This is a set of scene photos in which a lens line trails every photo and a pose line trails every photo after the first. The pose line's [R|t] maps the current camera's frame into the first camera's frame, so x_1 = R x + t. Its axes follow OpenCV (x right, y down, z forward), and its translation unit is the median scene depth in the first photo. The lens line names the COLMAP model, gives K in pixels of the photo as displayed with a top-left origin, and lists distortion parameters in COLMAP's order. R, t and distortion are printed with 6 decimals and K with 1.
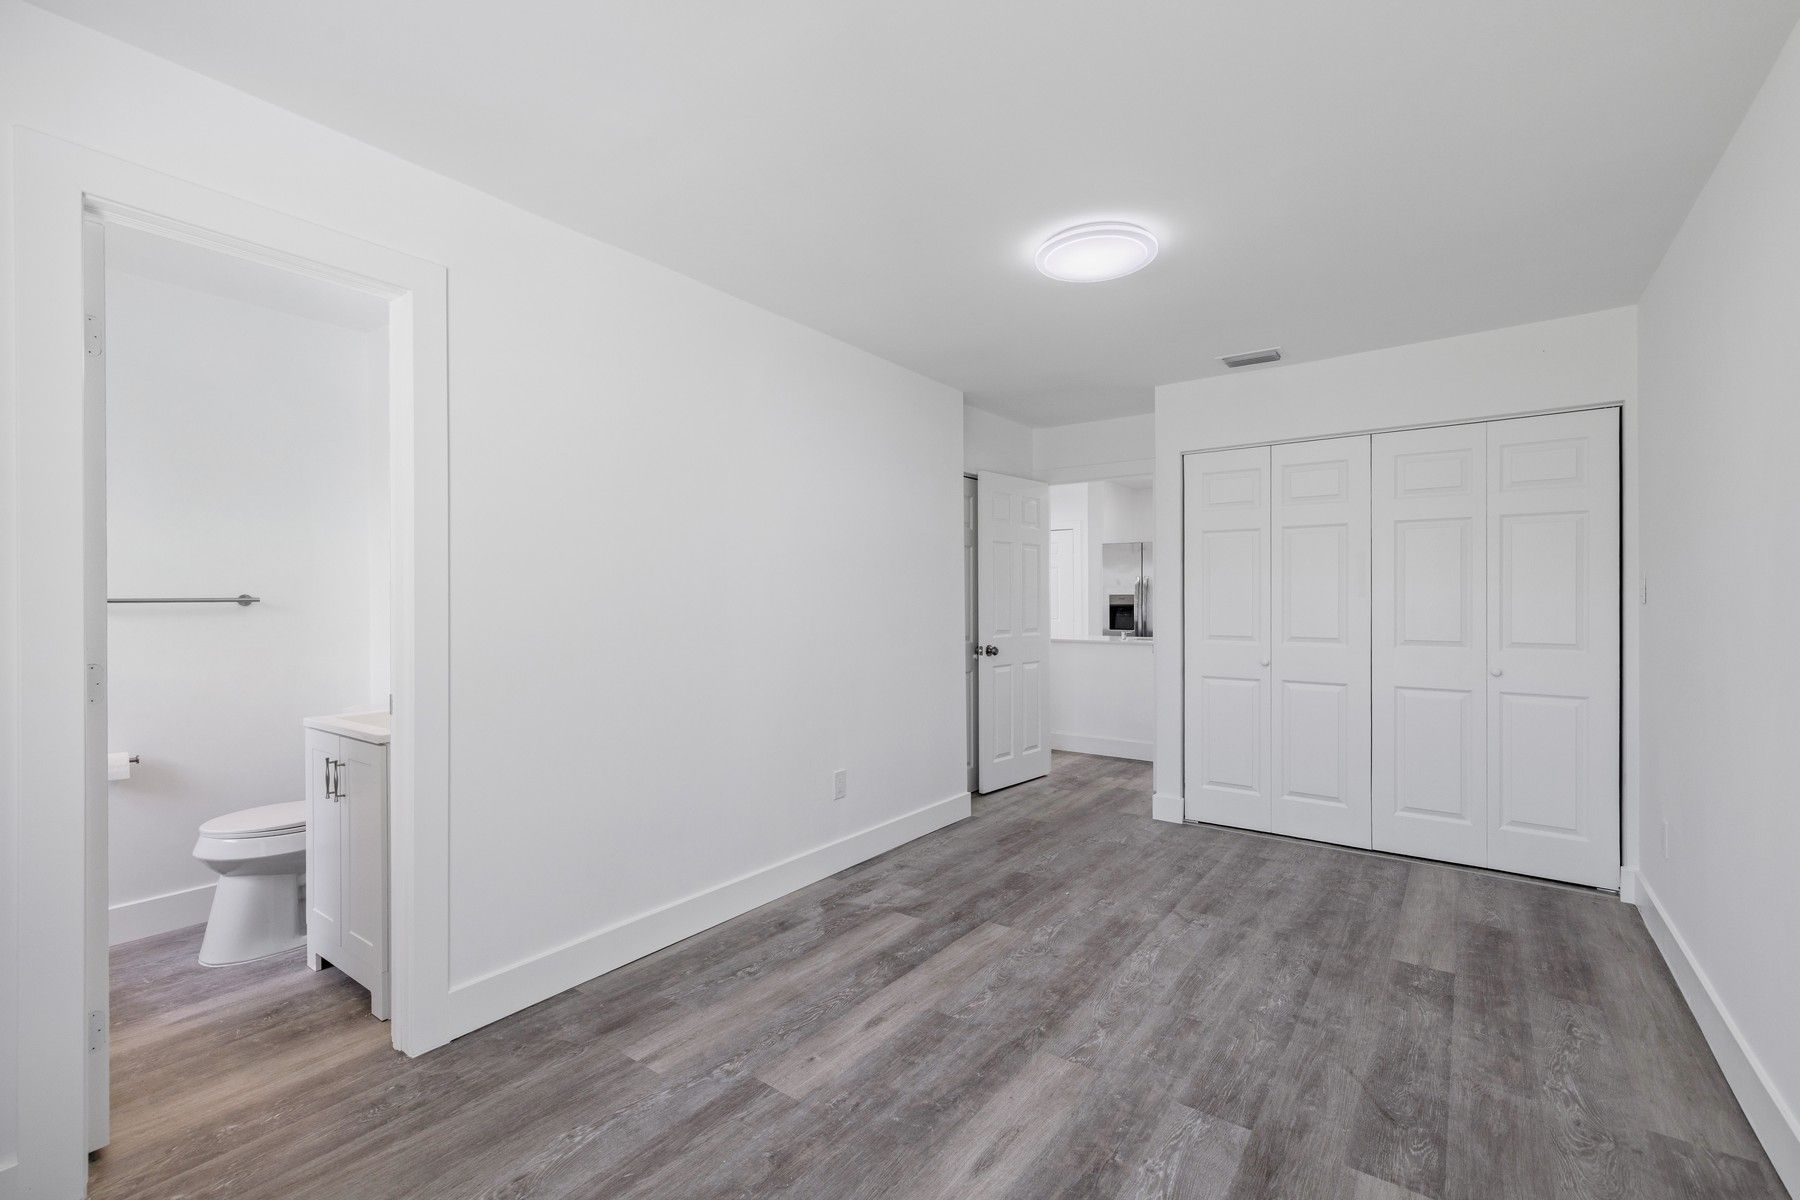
lens RADIAL K [[777.3, 0, 902.0], [0, 777.3, 602.0], [0, 0, 1]] dist [0.002932, 0.000242]
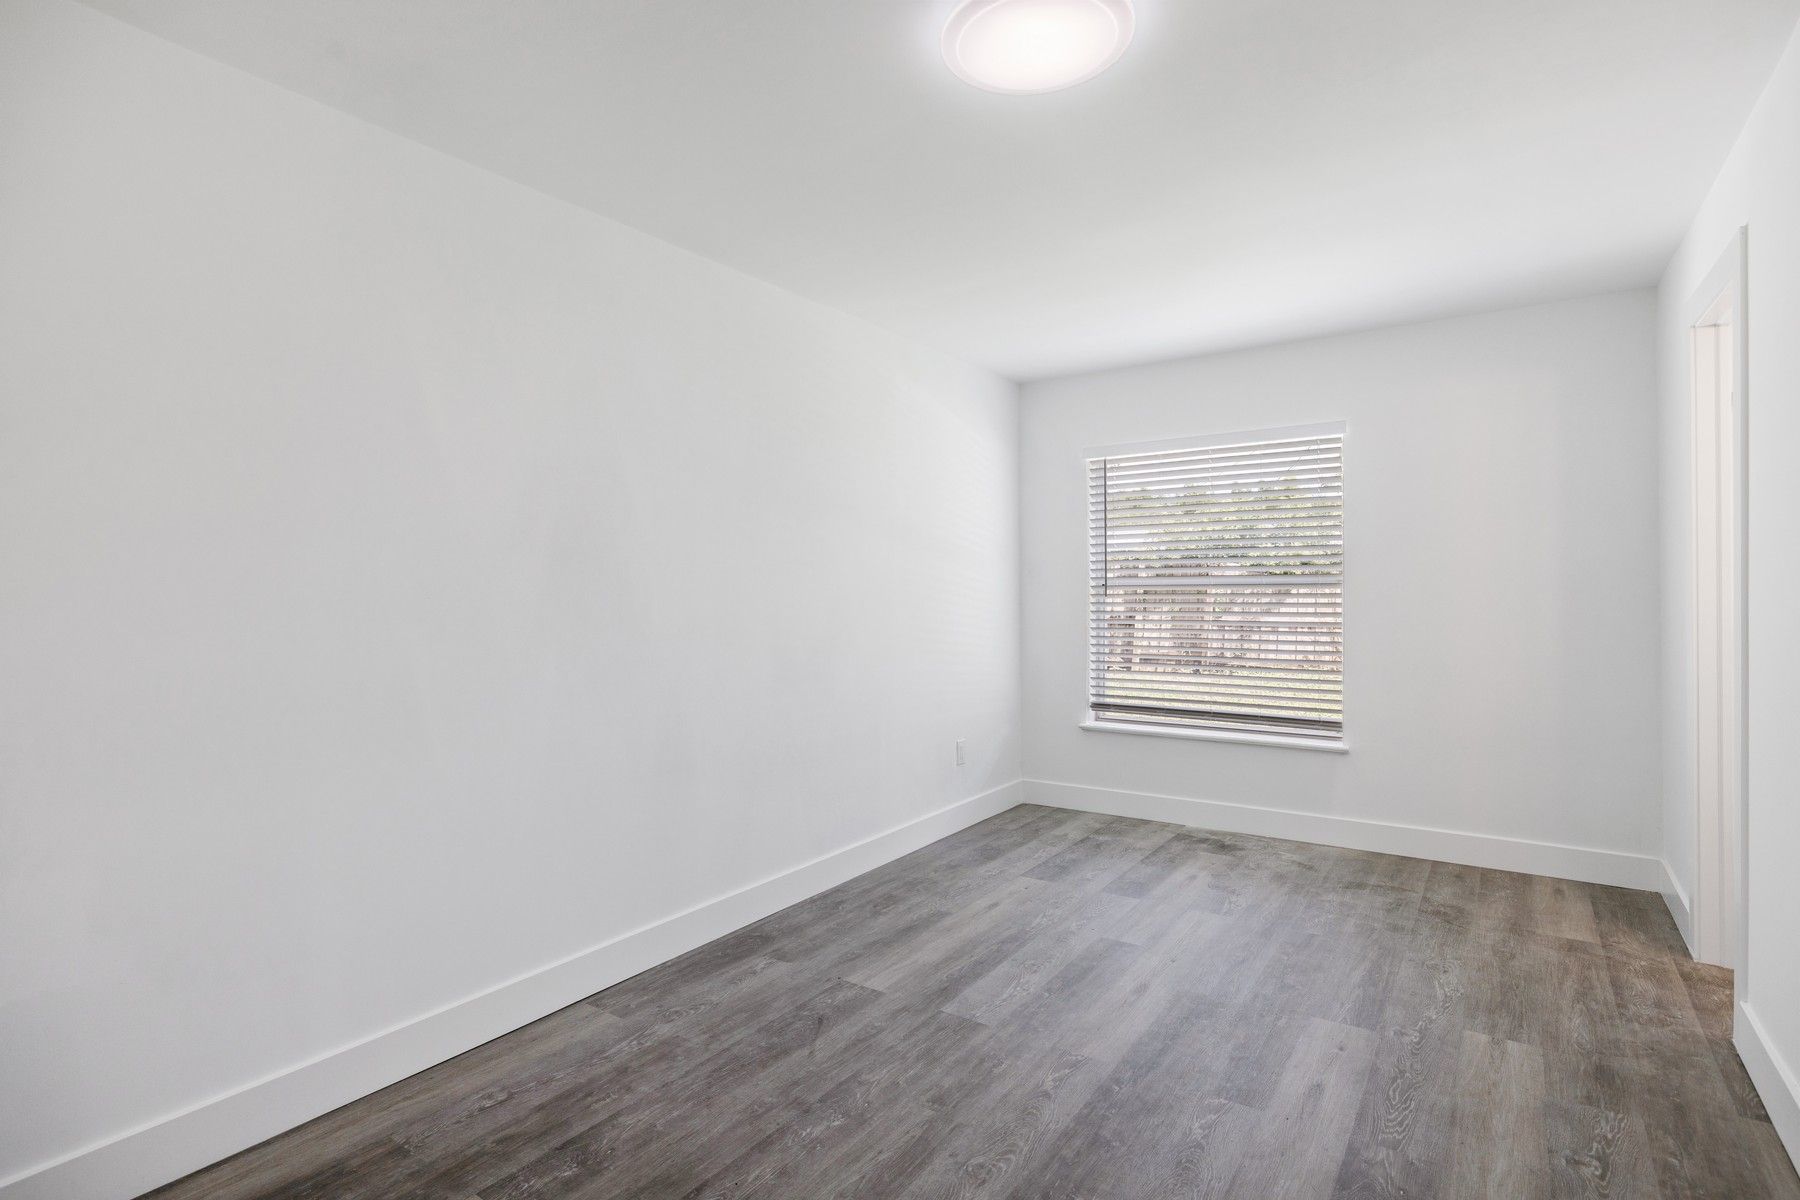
lens RADIAL K [[916.4, 0, 900.8], [0, 916.4, 594.3], [0, 0, 1]] dist [0.002214, 0.005044]
pose [[-0.999474, 0.008727, -0.031232, 0.475553], [0.008543, 0.999945, 0.006011, -0.006514], [0.031283, 0.005741, -0.999494, 2.139654]]
